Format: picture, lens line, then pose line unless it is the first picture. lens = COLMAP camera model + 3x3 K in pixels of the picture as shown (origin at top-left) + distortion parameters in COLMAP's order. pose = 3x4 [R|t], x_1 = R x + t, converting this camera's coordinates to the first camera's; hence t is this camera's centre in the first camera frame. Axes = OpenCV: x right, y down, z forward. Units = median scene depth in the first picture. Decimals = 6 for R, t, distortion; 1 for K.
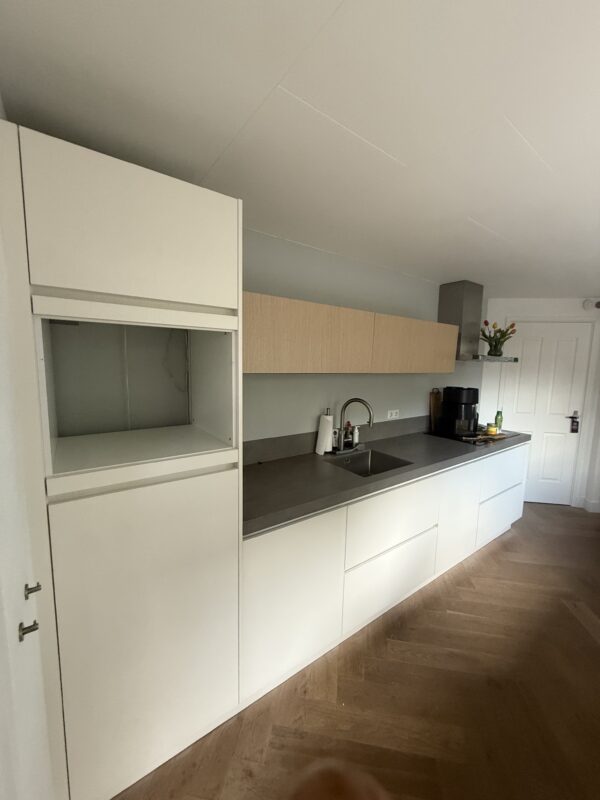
lens RADIAL K [[317.4, 0, 300.0], [0, 317.4, 400.0], [0, 0, 1]] dist [0.000348, 0.000176]
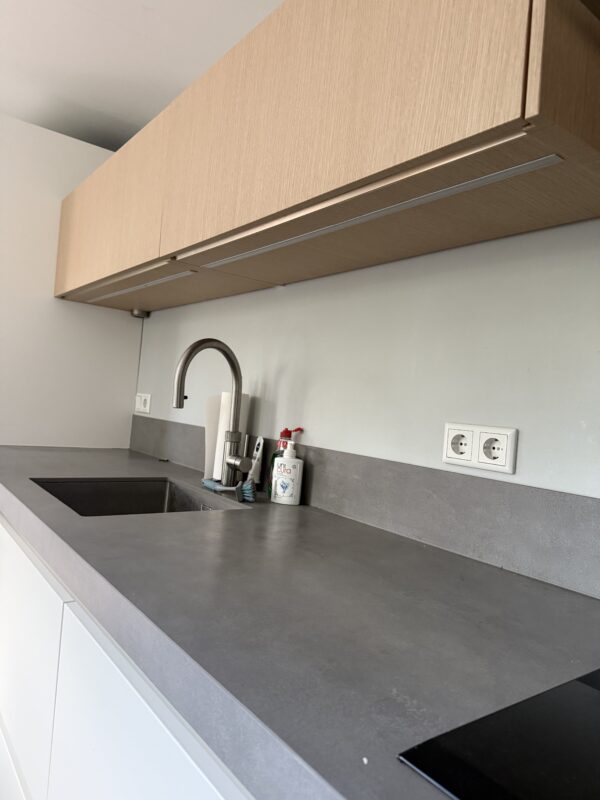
lens RADIAL K [[554.6, 0, 300.0], [0, 554.6, 400.0], [0, 0, 1]] dist [-0.000993, -0.000502]
pose [[0.028213, -0.033383, -0.999044, 0.831959], [-0.211004, 0.976723, -0.038596, 0.069133], [0.977078, 0.211892, 0.020512, 1.096952]]
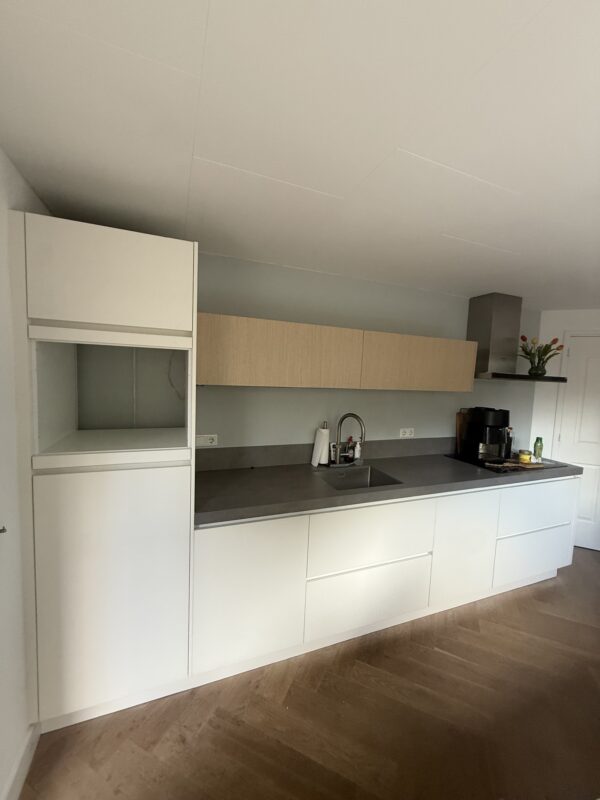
lens RADIAL K [[315.9, 0, 300.0], [0, 315.9, 400.0], [0, 0, 1]] dist [-0.000953, -0.000196]
pose [[0.967749, 0.039387, -0.248818, 0.268030], [-0.050689, 0.997946, -0.039177, -0.000461], [0.246764, 0.050526, 0.967758, -0.021656]]
